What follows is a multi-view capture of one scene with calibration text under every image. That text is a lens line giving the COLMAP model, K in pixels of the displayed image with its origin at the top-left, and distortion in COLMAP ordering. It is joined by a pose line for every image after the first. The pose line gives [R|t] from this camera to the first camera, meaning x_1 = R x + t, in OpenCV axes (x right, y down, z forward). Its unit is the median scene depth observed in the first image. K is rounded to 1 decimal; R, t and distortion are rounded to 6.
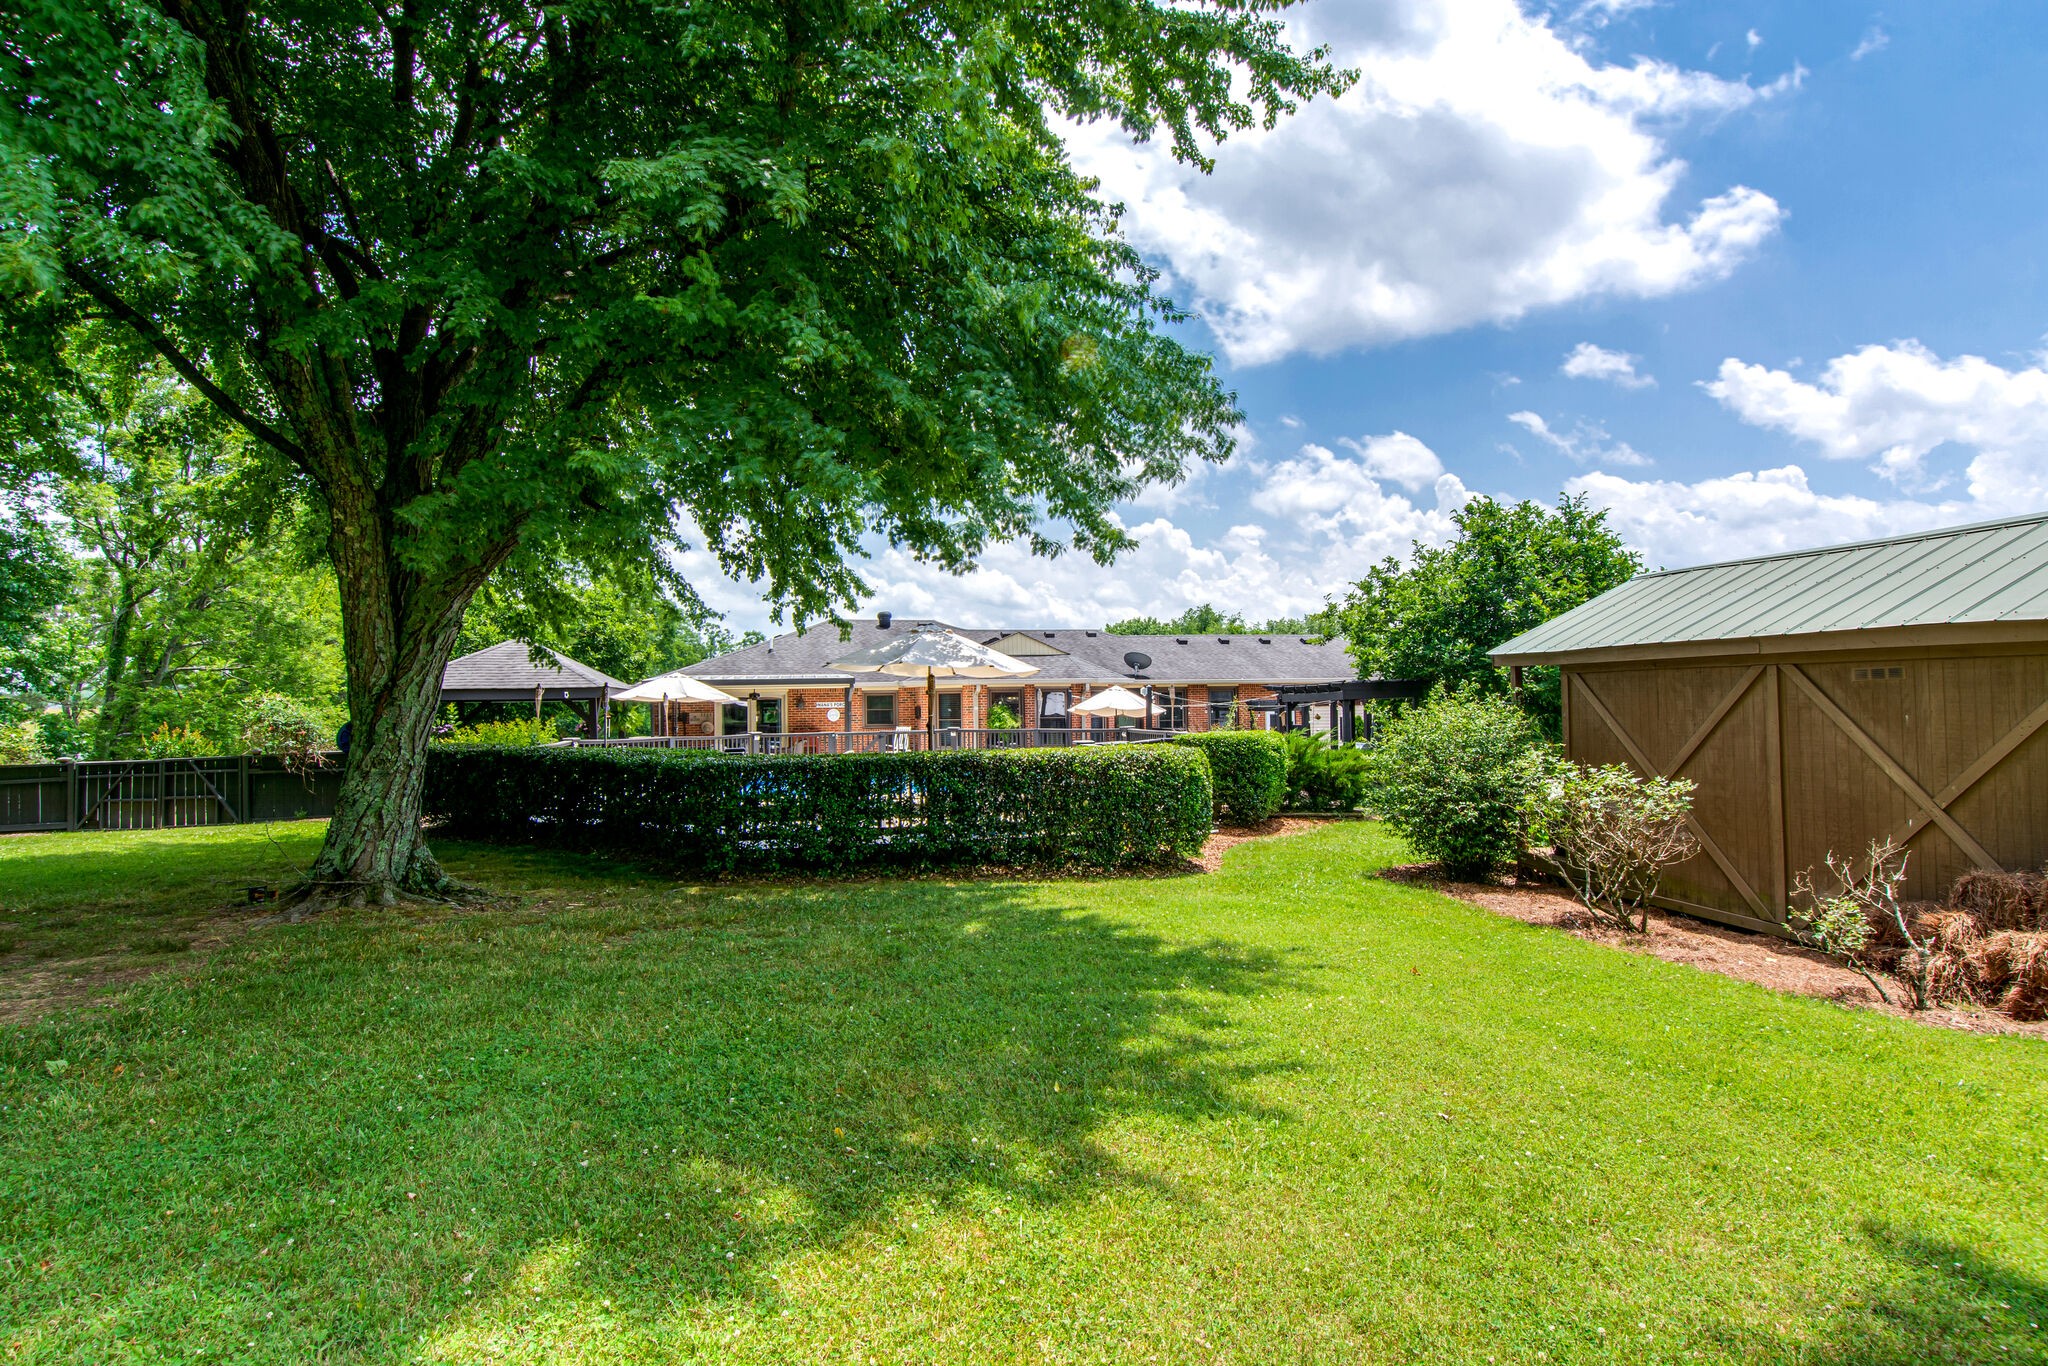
lens RADIAL K [[1084.6, 0, 1050.4], [0, 1084.6, 636.4], [0, 0, 1]] dist [-0.000796, -0.000223]
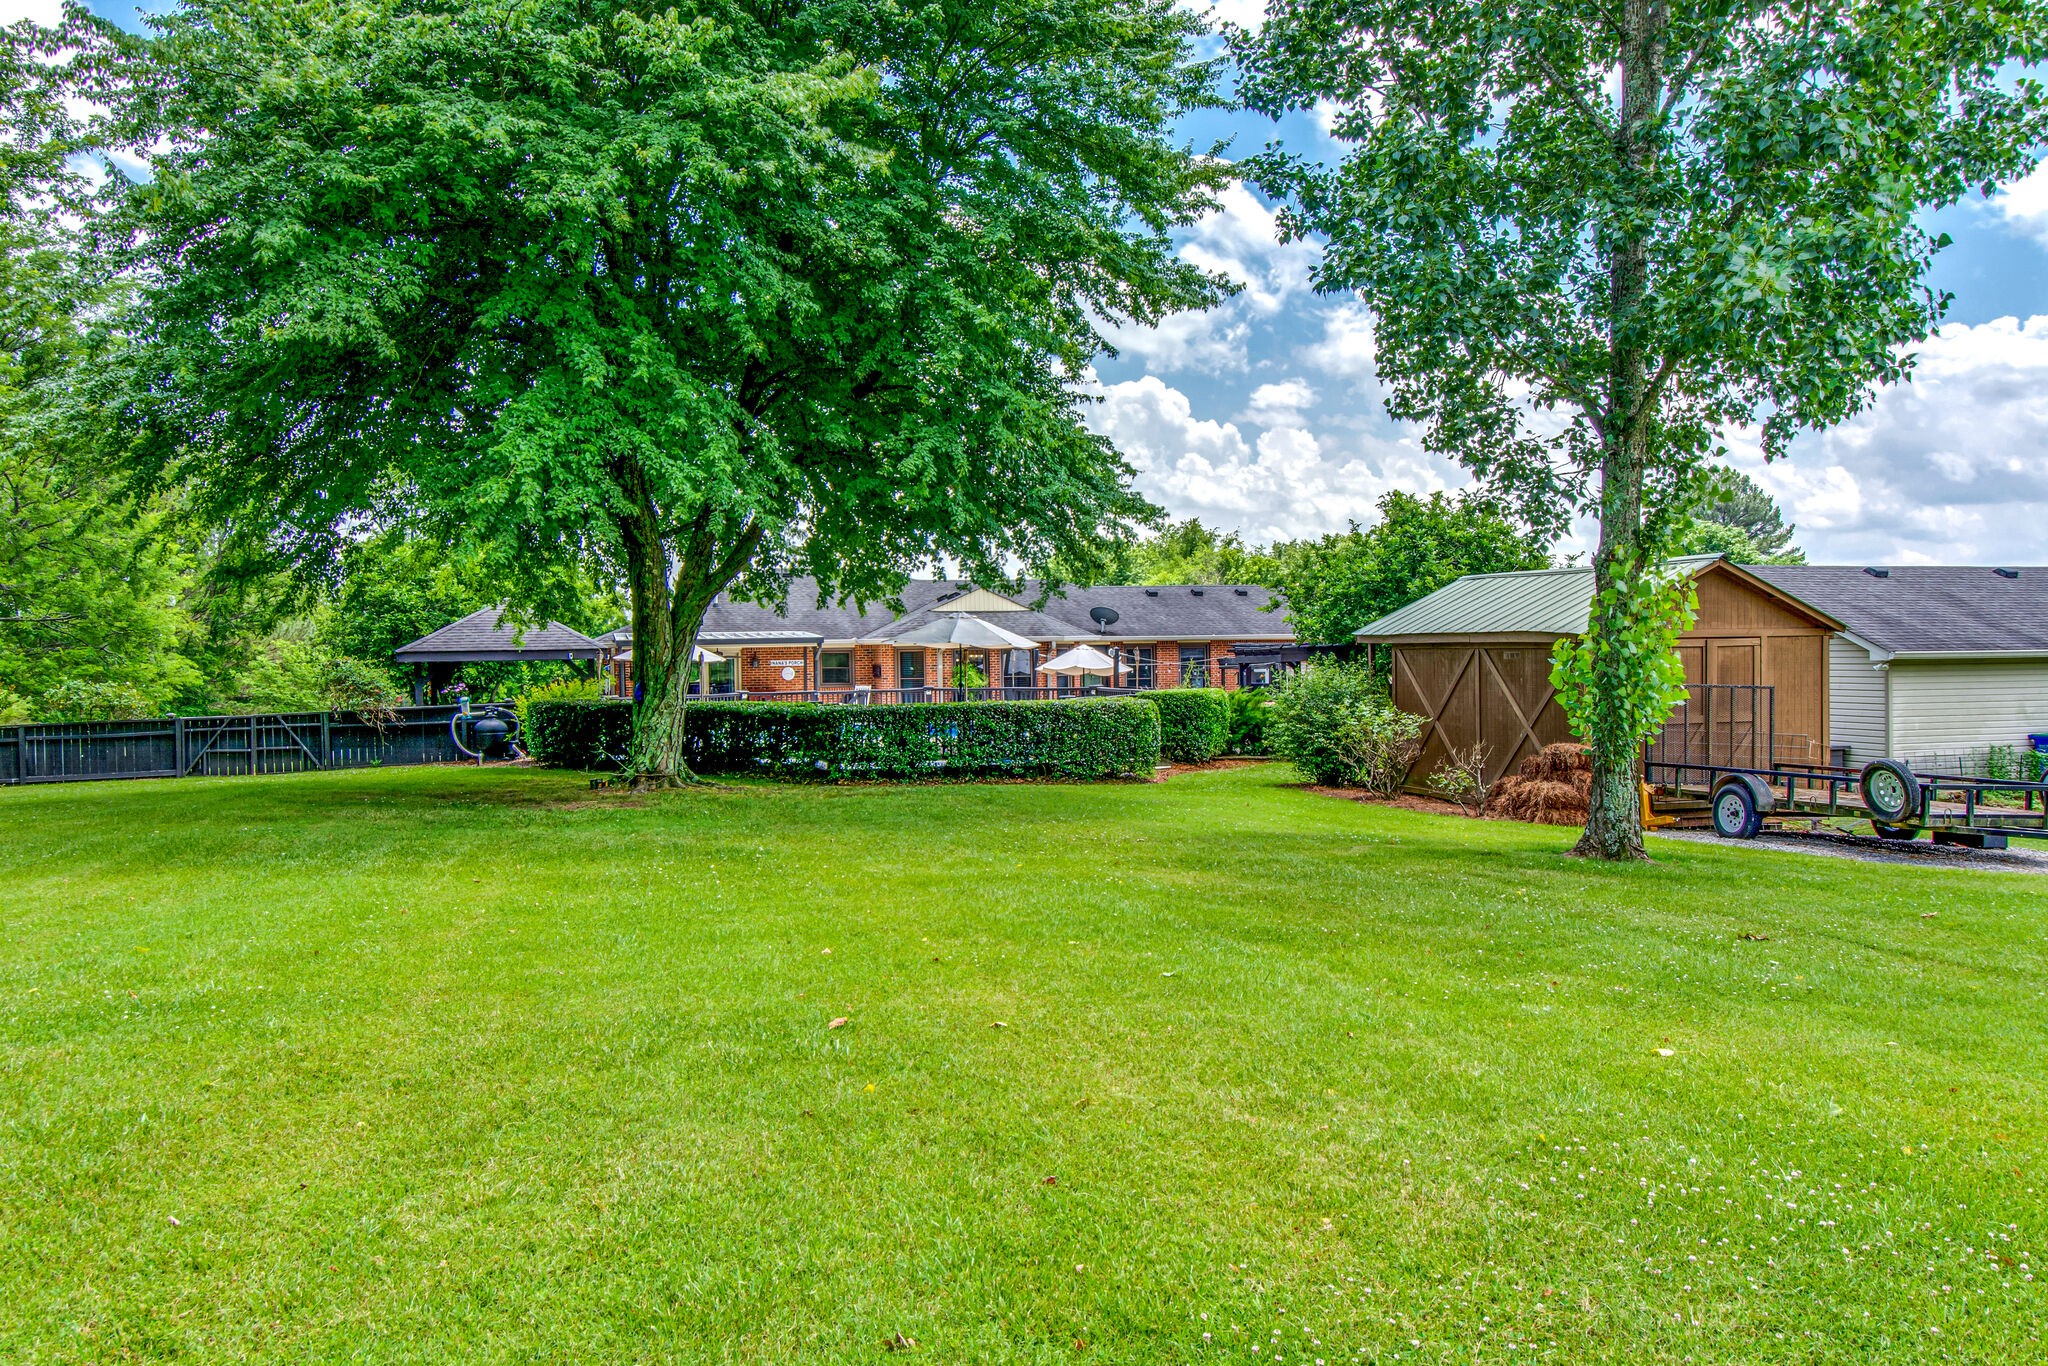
lens RADIAL K [[1610.8, 0, 1024.0], [0, 1610.8, 683.0], [0, 0, 1]] dist [-0.023499, -0.006696]
pose [[0.999403, -0.001596, 0.034499, -0.053009], [-0.001228, 0.996658, 0.081677, -0.046742], [-0.034514, -0.081671, 0.996062, -0.560690]]
